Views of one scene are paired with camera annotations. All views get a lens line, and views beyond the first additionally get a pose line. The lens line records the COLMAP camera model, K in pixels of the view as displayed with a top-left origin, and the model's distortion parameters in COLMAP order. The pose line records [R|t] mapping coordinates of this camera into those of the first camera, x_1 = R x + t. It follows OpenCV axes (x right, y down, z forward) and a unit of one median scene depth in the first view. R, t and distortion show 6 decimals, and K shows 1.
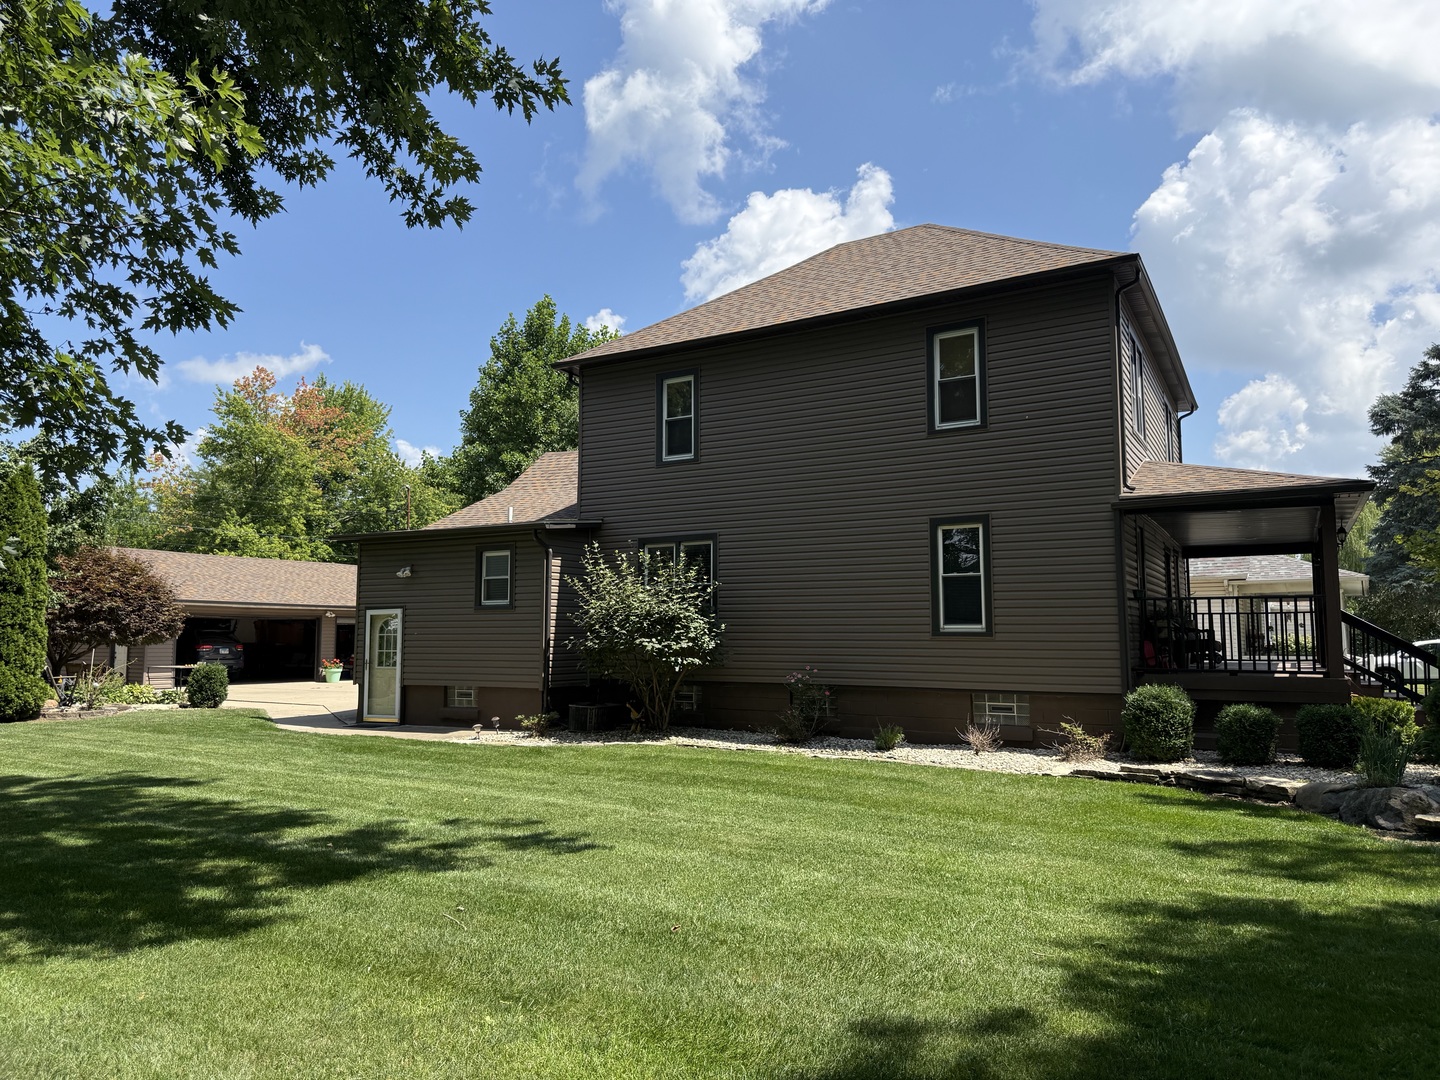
lens RADIAL K [[991.3, 0, 735.2], [0, 991.3, 538.8], [0, 0, 1]] dist [0.015973, -0.033859]
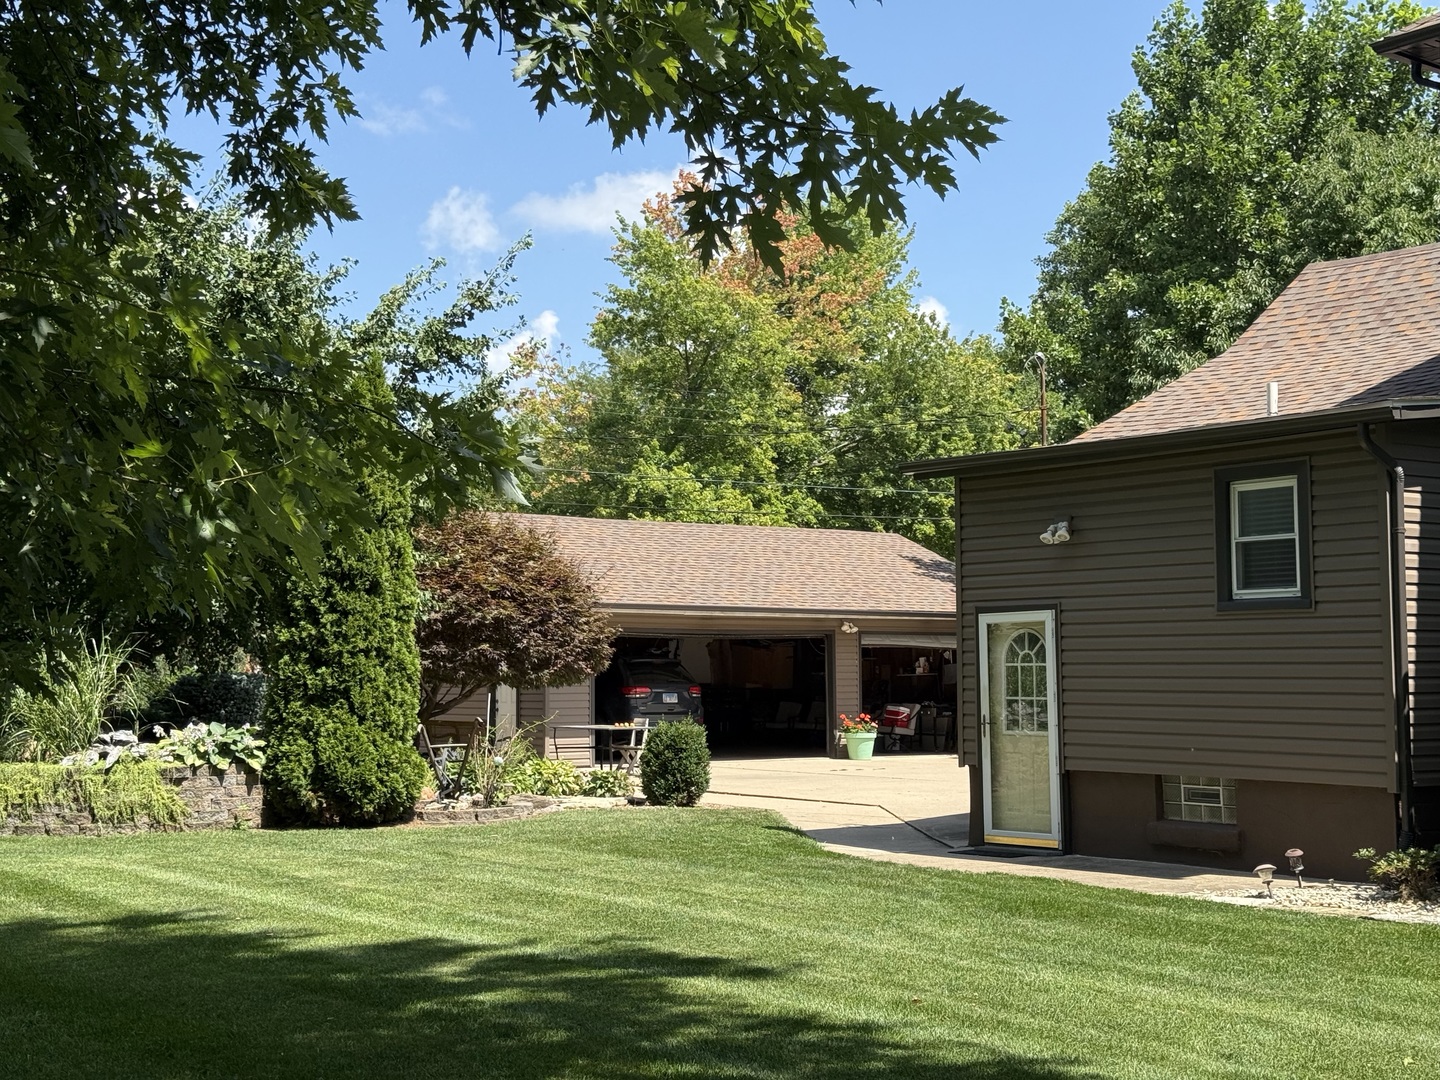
lens RADIAL K [[1972.6, 0, 720.0], [0, 1972.6, 526.4], [0, 0, 1]] dist [0.127380, 0.000000]
pose [[0.912723, -0.033089, -0.407237, -0.090294], [0.043098, 0.998952, 0.015426, 0.008654], [0.406300, -0.031631, 0.913192, 0.067774]]
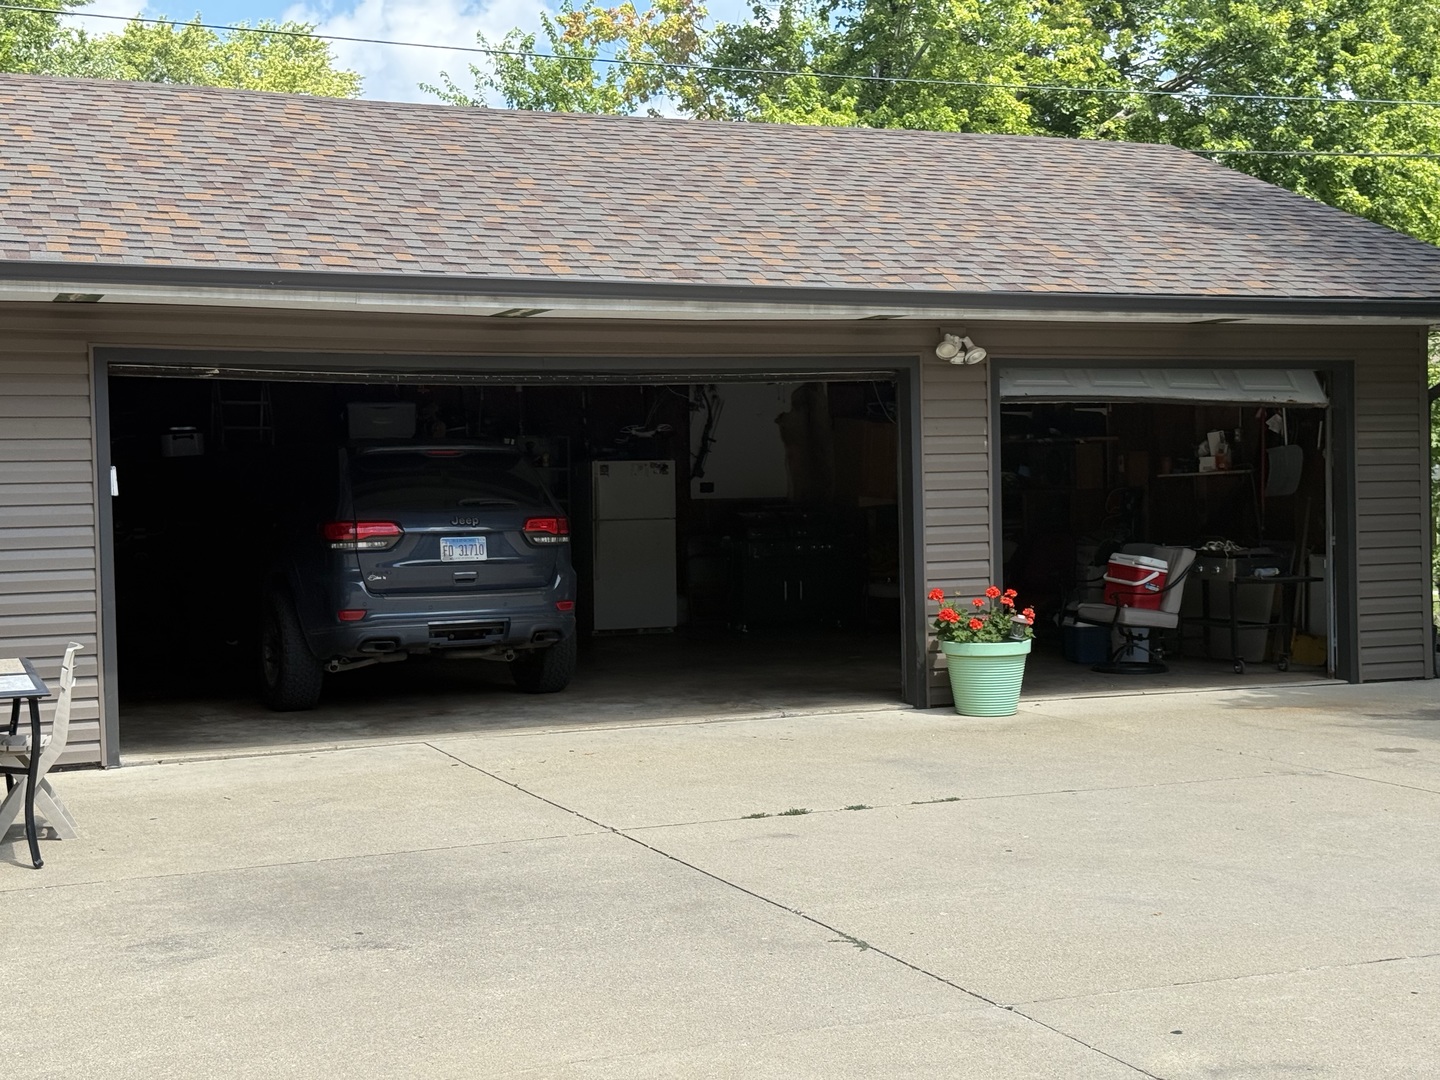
lens RADIAL K [[1972.6, 0, 717.7], [0, 1972.6, 539.6], [0, 0, 1]] dist [0.127380, 0.000000]
pose [[0.803443, 0.006894, -0.595342, -0.405734], [0.075042, 0.990786, 0.112746, 0.120182], [0.590634, -0.135260, 0.795523, 1.222796]]
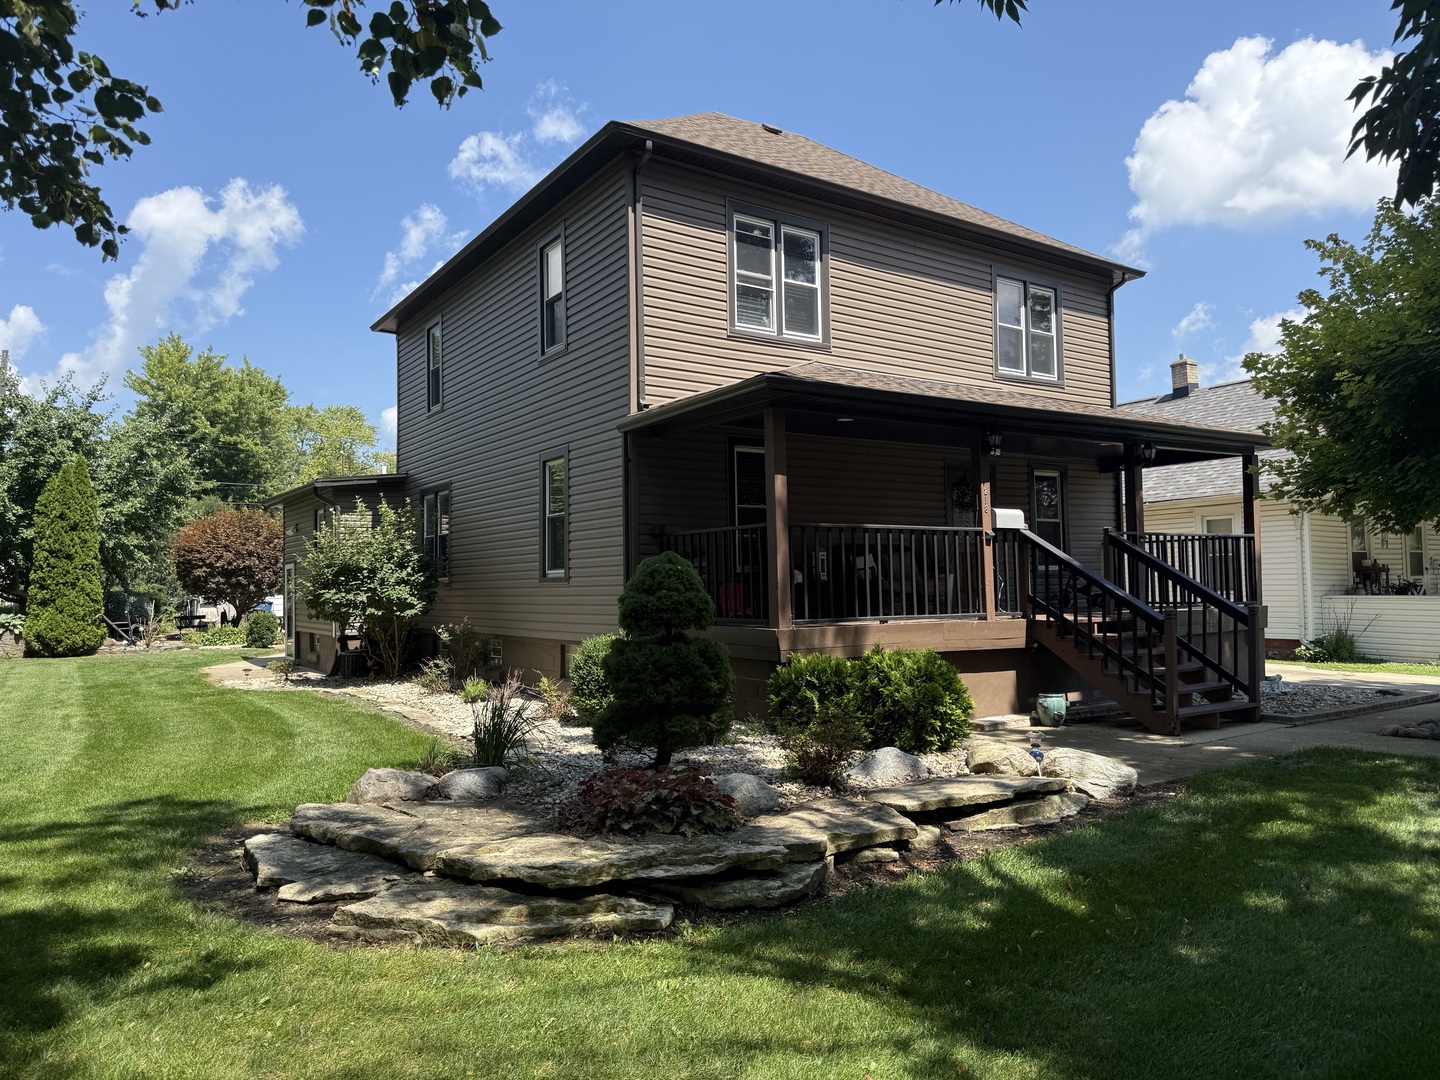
lens RADIAL K [[991.3, 0, 721.6], [0, 991.3, 544.4], [0, 0, 1]] dist [0.015973, -0.033859]
pose [[0.895759, -0.031221, -0.443443, 0.568445], [0.059626, 0.996955, 0.050254, 0.020984], [0.440523, -0.071456, 0.894893, 0.205055]]
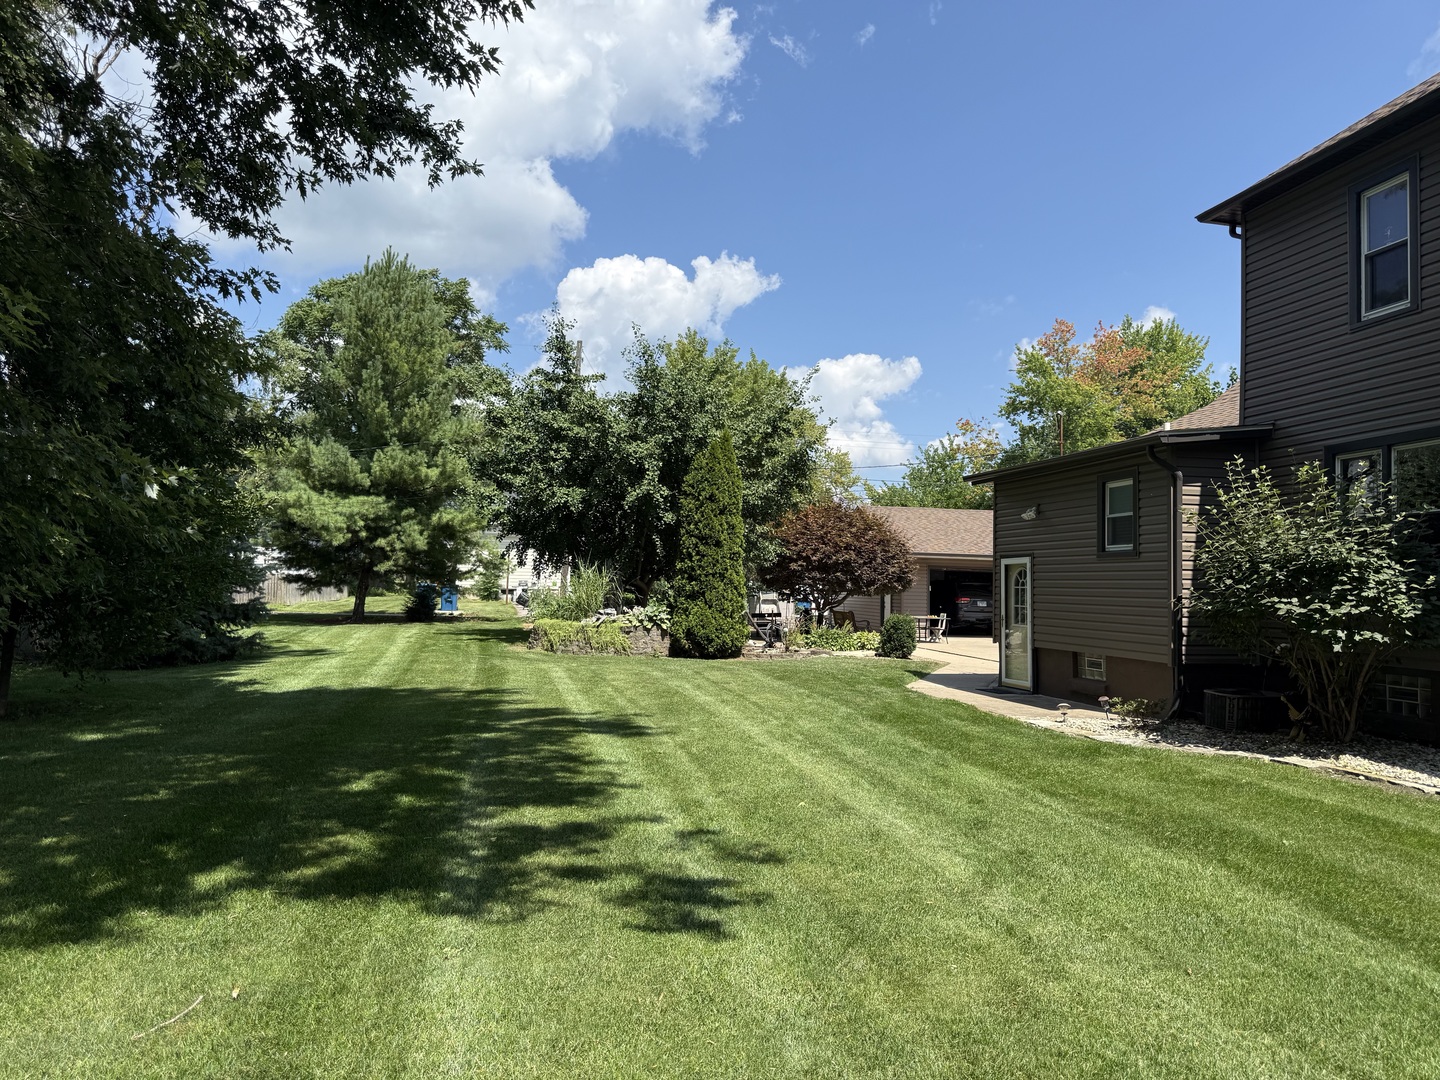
lens RADIAL K [[991.3, 0, 718.6], [0, 991.3, 551.2], [0, 0, 1]] dist [0.015973, -0.033859]
pose [[0.656506, -0.012672, -0.754214, 0.120791], [0.054563, 0.998037, 0.030726, 0.024327], [0.752345, -0.061324, 0.655909, 0.240805]]
